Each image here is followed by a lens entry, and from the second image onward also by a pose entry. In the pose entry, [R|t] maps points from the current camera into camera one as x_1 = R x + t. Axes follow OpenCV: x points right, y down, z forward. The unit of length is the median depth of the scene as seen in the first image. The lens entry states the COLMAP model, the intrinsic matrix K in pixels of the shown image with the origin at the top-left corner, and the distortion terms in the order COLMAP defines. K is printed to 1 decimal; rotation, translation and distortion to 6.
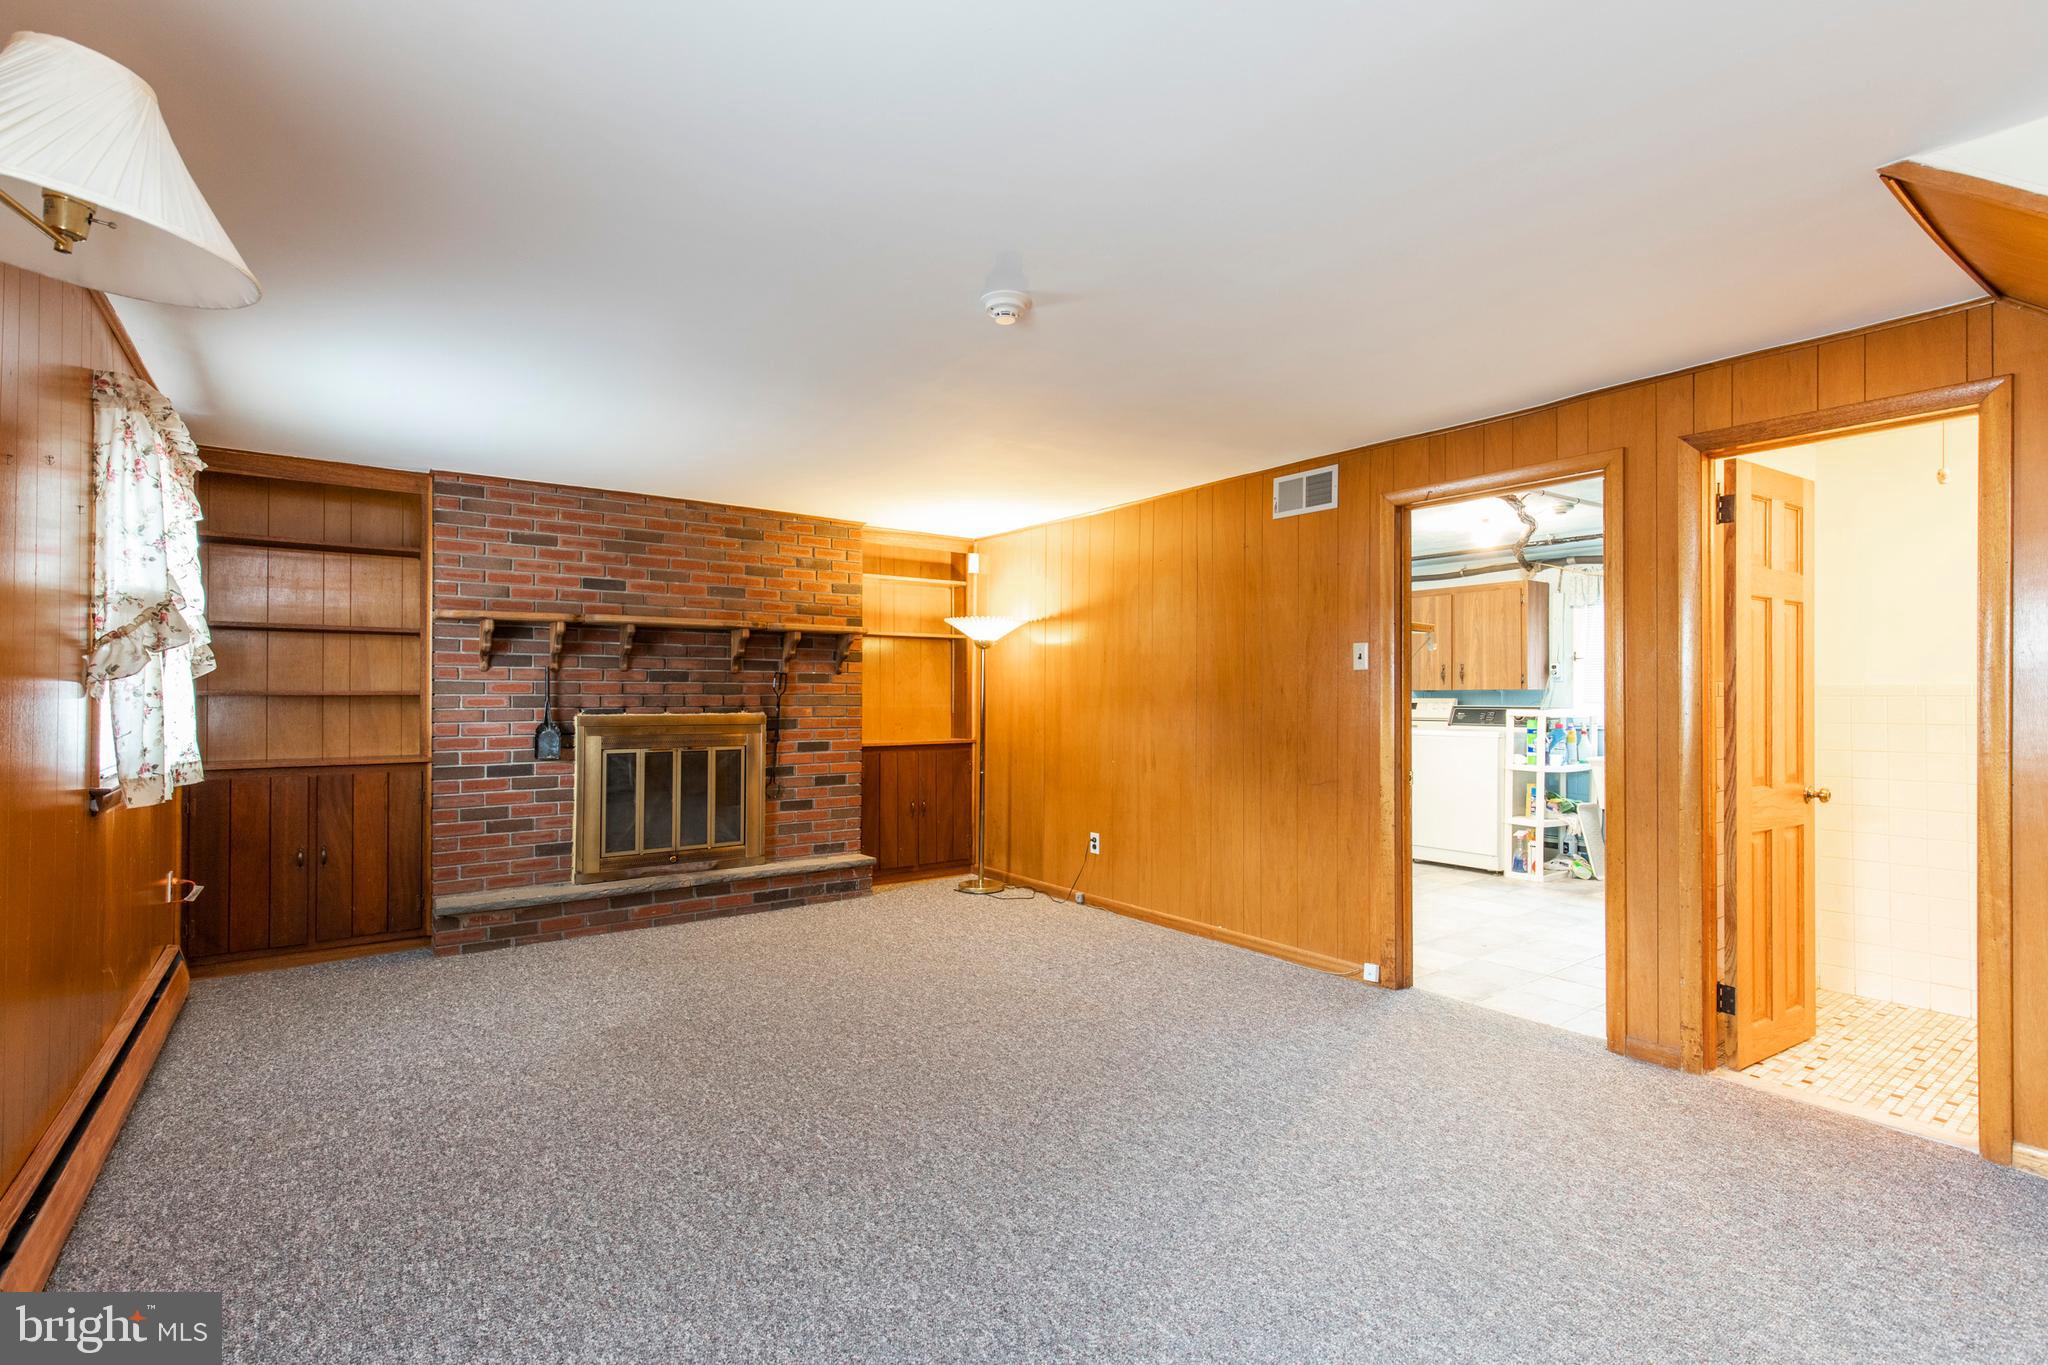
lens RADIAL K [[930.5, 0, 1025.2], [0, 930.5, 690.5], [0, 0, 1]] dist [0.009814, 0.000416]
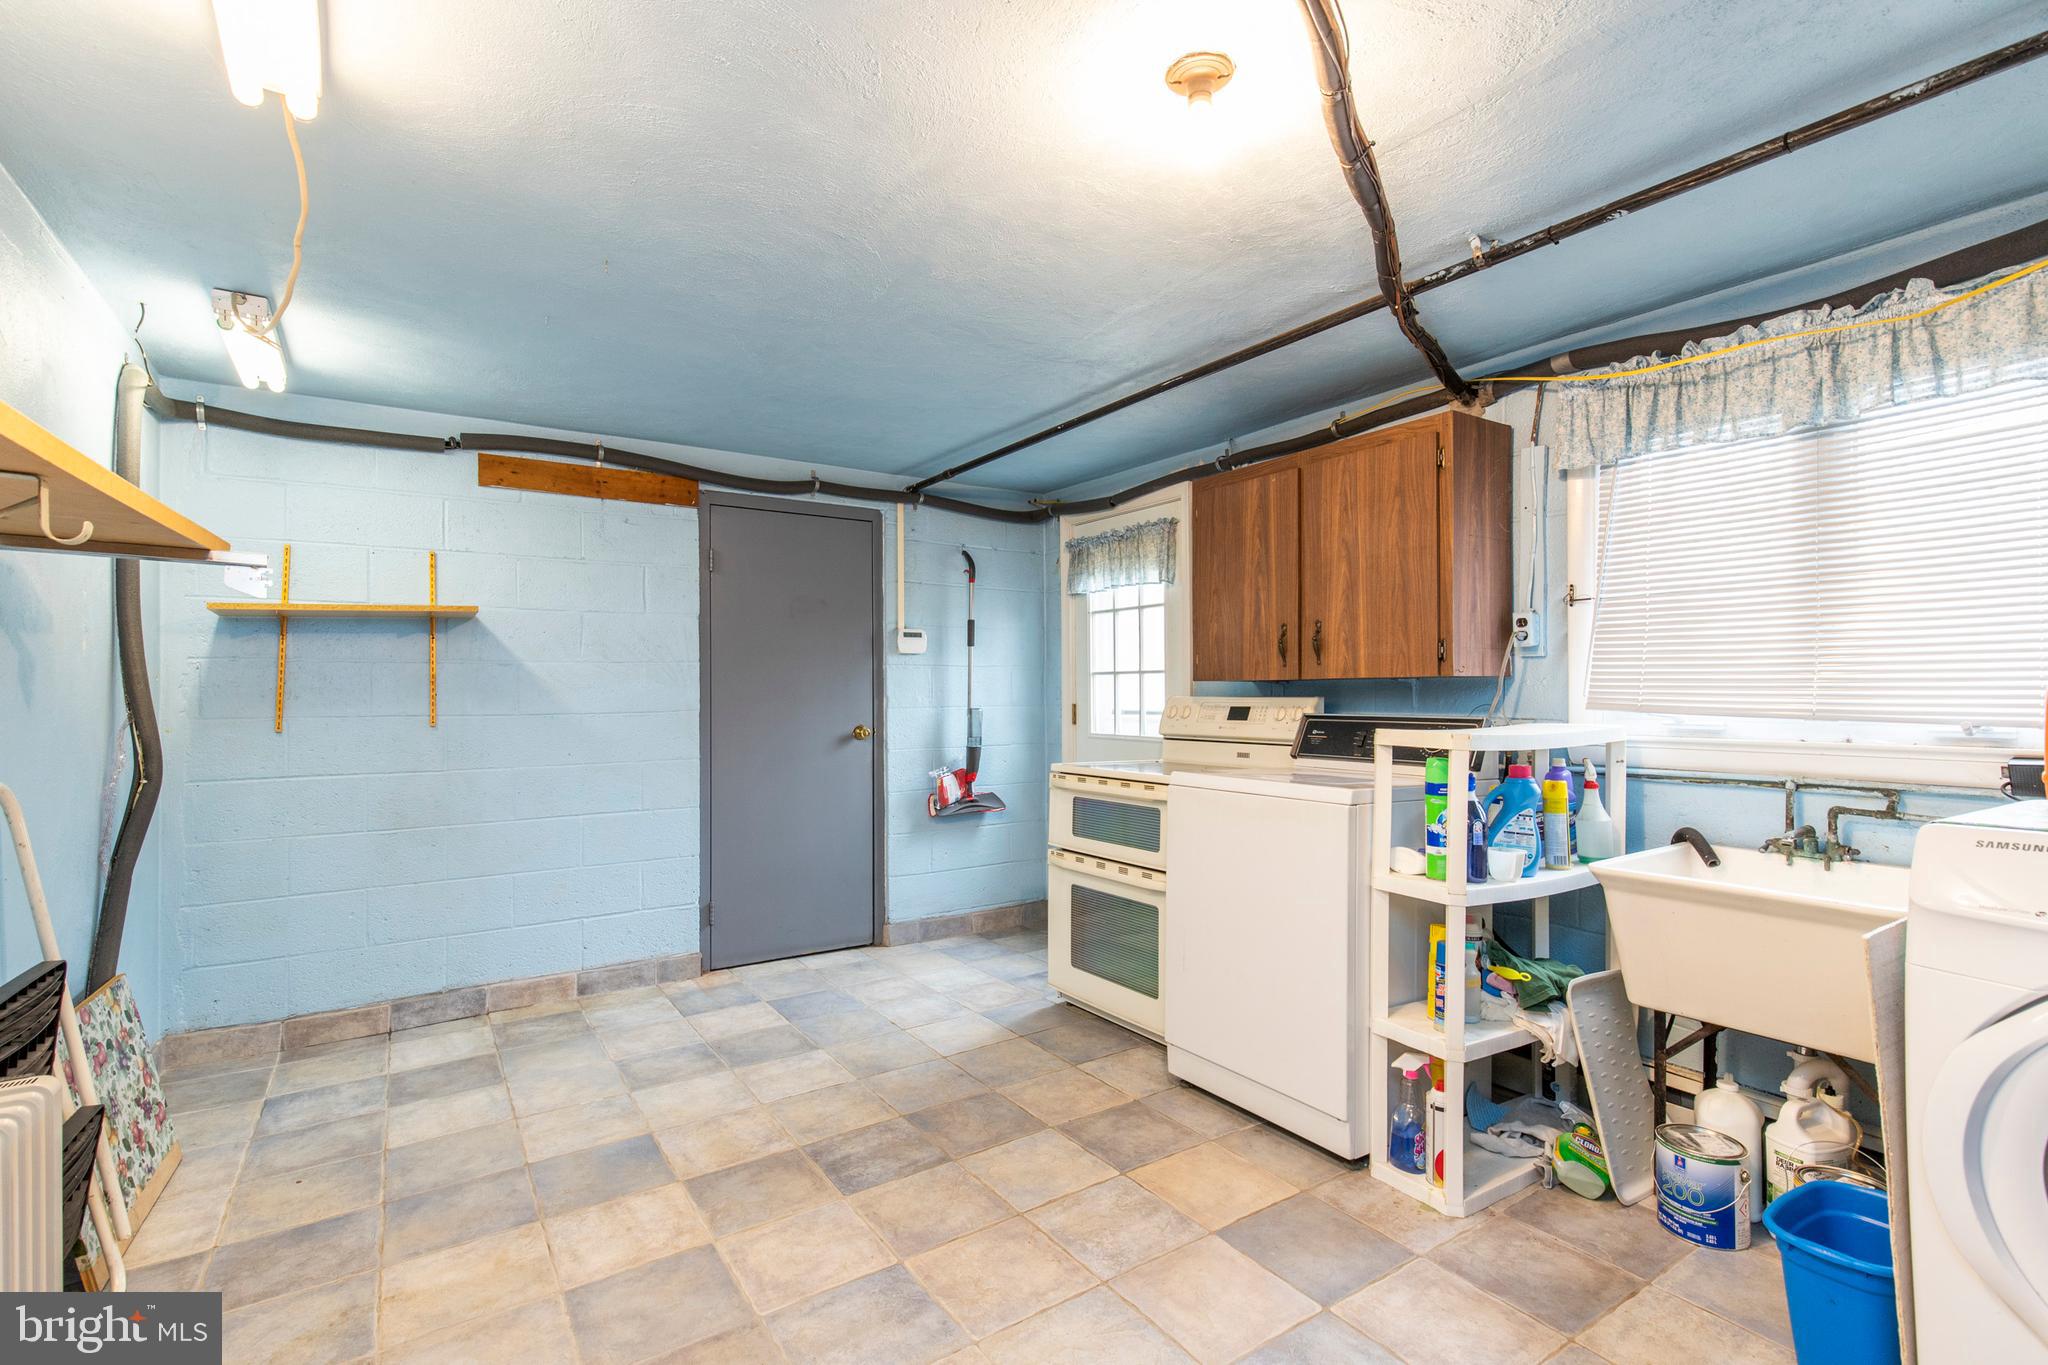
lens RADIAL K [[930.5, 0, 1022.2], [0, 930.5, 683.5], [0, 0, 1]] dist [0.009814, 0.000416]
pose [[0.998810, 0.000971, -0.048756, 0.389626], [-0.001182, 0.999990, -0.004303, 0.004224], [0.048752, 0.004356, 0.998801, 0.612915]]
